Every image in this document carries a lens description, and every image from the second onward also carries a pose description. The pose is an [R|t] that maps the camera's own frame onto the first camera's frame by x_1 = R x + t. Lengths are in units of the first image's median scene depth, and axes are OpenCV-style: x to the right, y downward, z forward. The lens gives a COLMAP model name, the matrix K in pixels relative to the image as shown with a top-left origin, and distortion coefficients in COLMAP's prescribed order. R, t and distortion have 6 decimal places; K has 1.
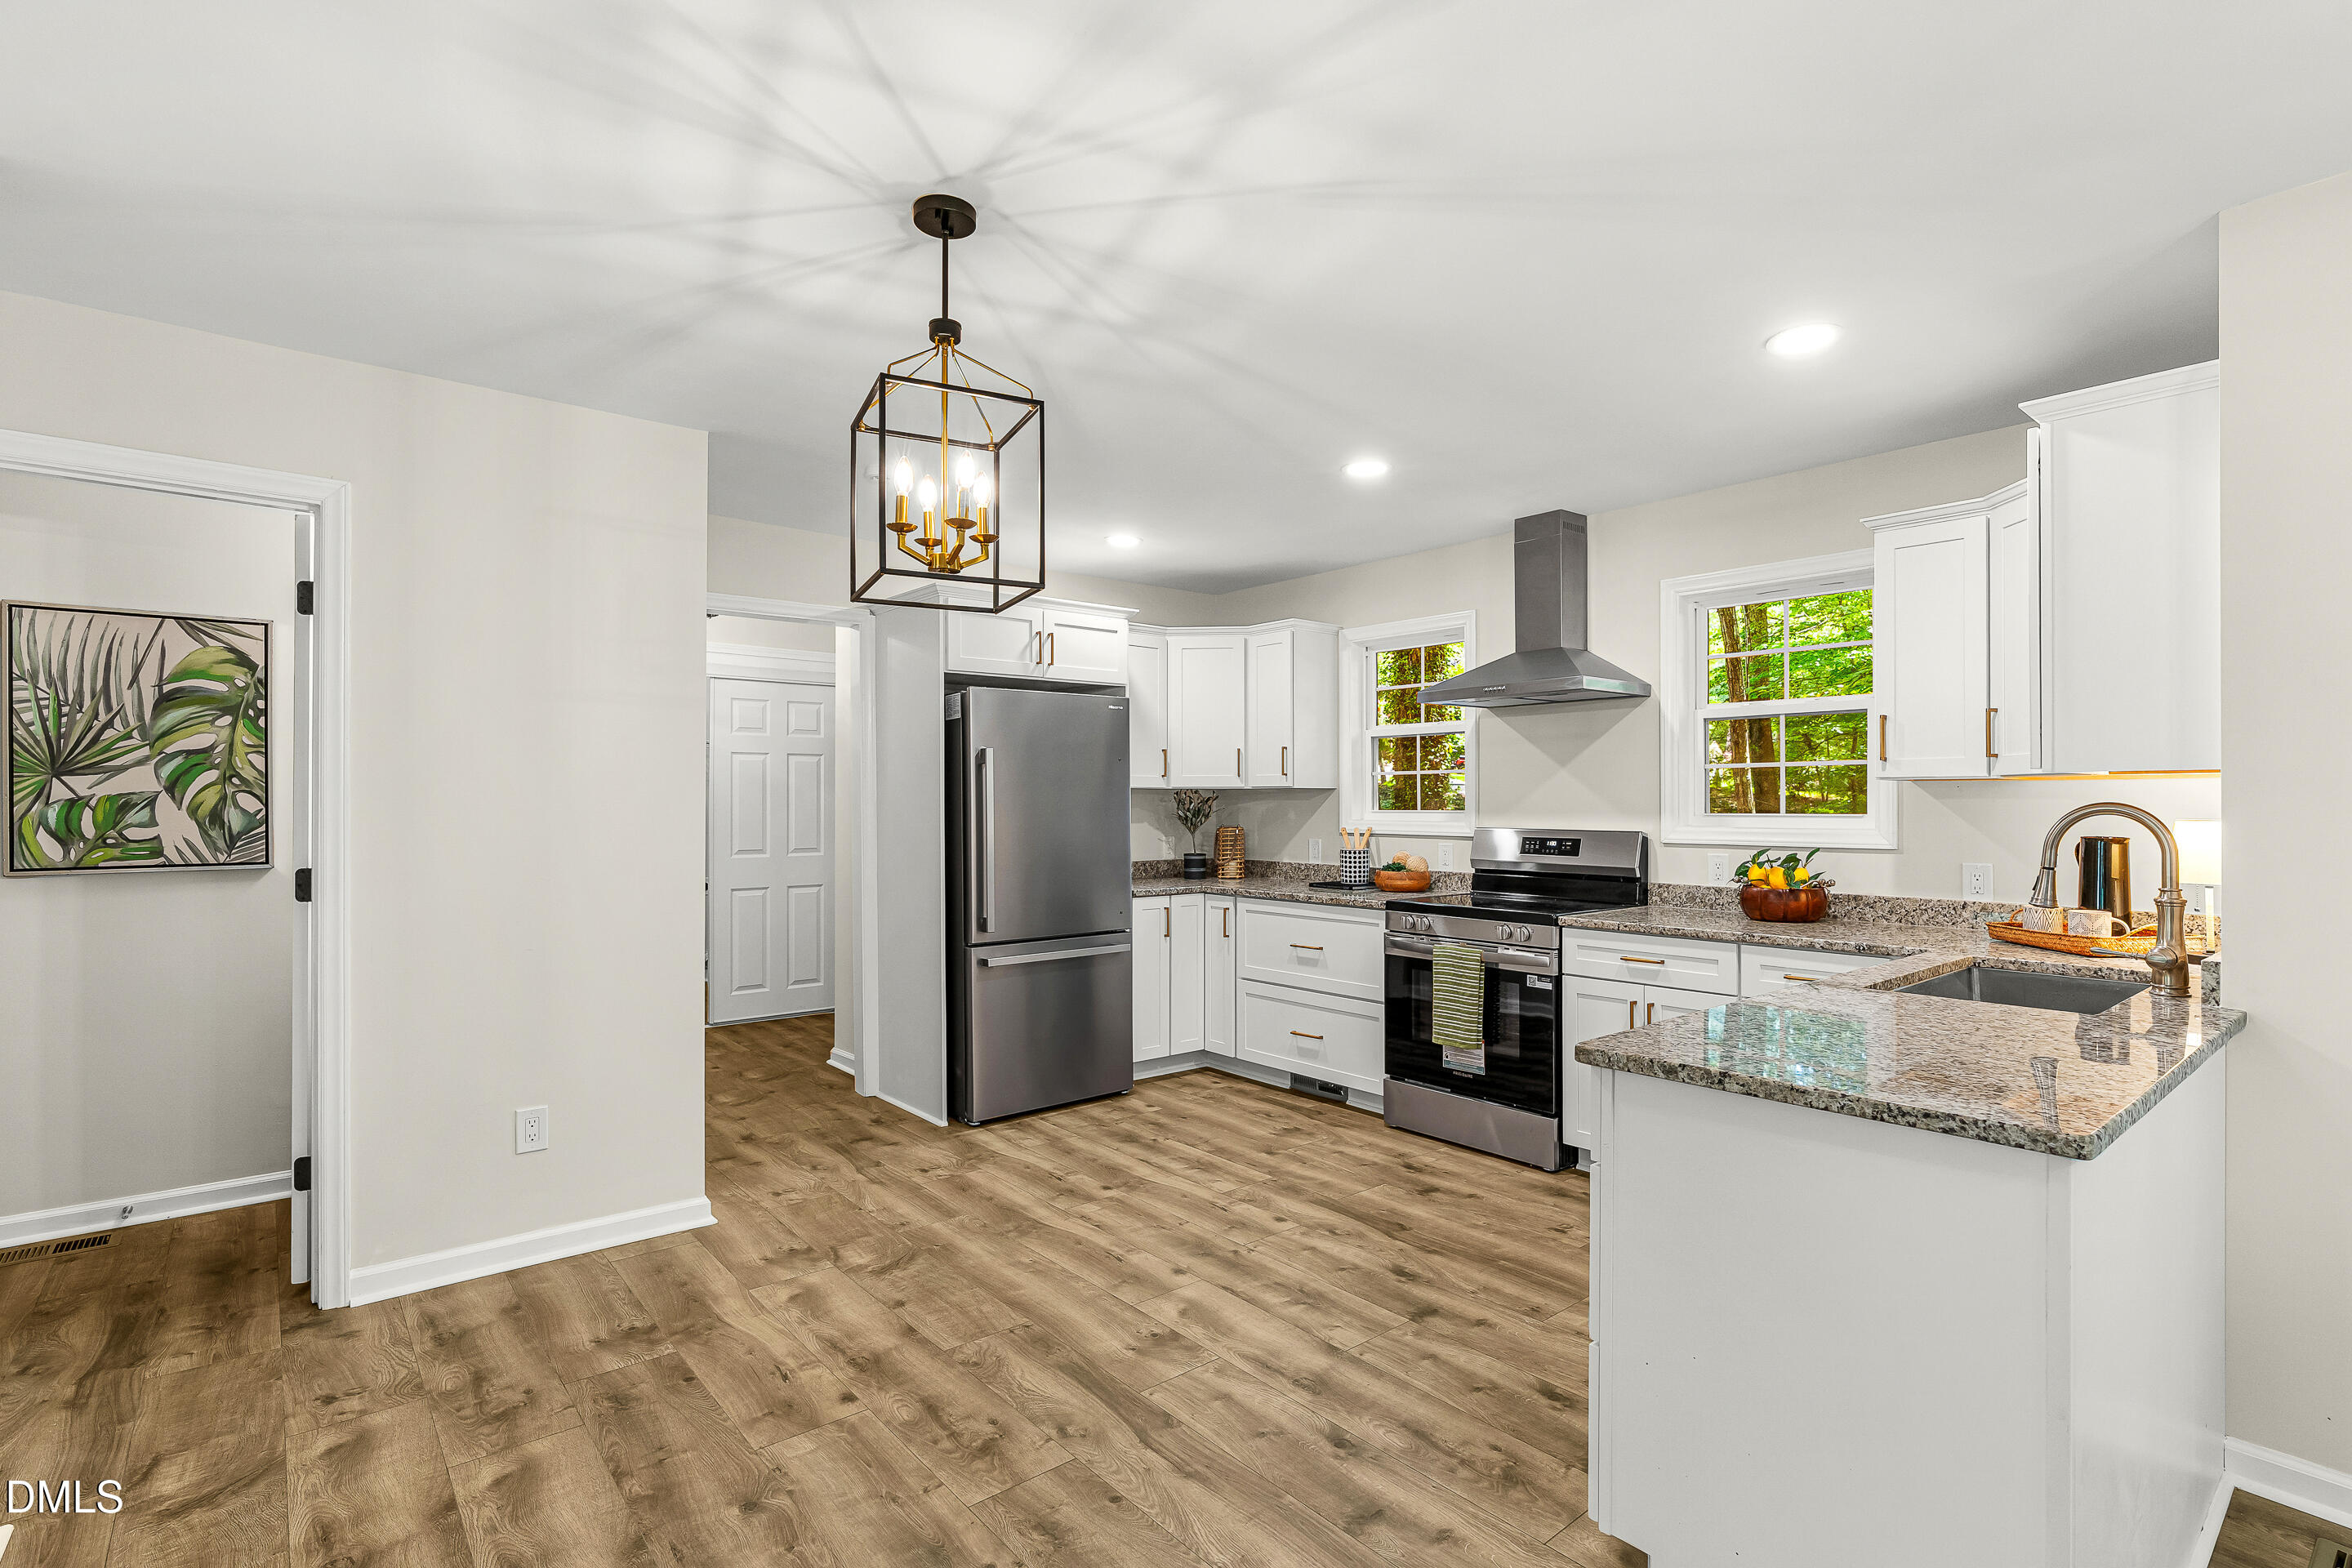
lens RADIAL K [[1127.2, 0, 1177.0], [0, 1127.2, 792.1], [0, 0, 1]] dist [-0.005205, -0.000177]
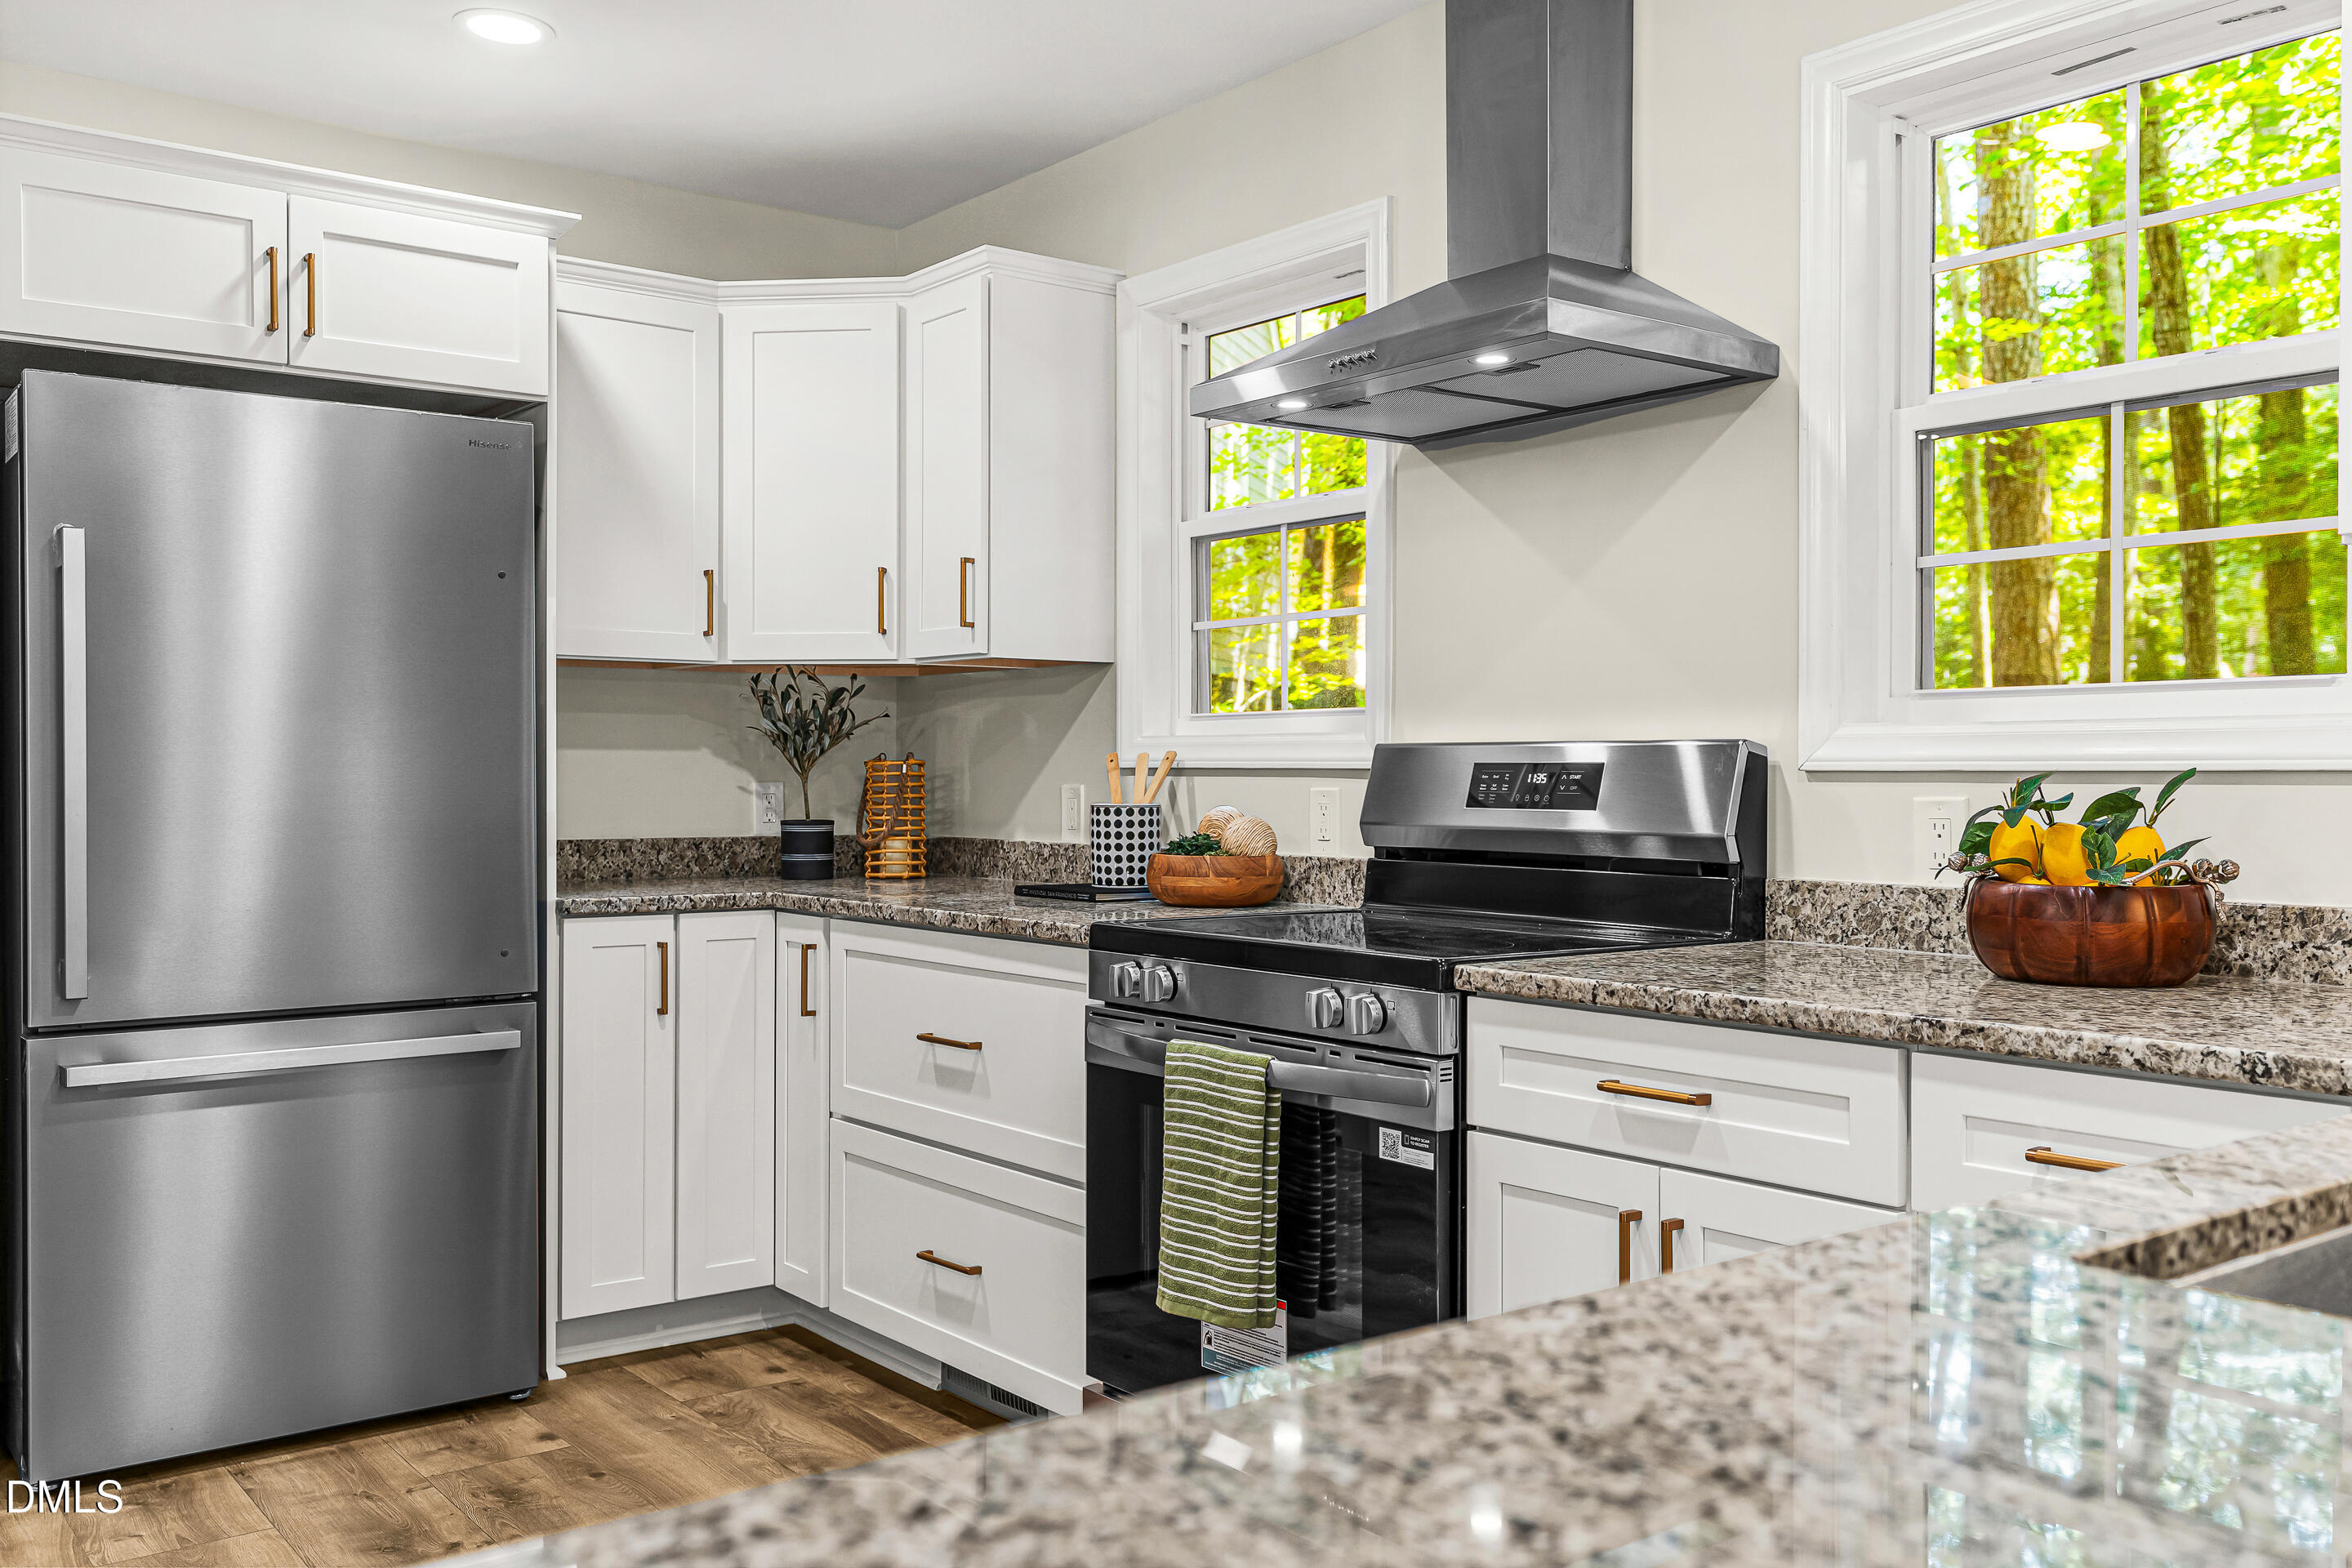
lens RADIAL K [[2008.2, 0, 1176.4], [0, 2008.2, 780.0], [0, 0, 1]] dist [0.014295, -0.008296]
pose [[0.999321, 0.002648, -0.036740, 0.231878], [-0.002217, 0.999929, 0.011743, 0.037832], [0.036768, -0.011654, 0.999256, 0.307335]]
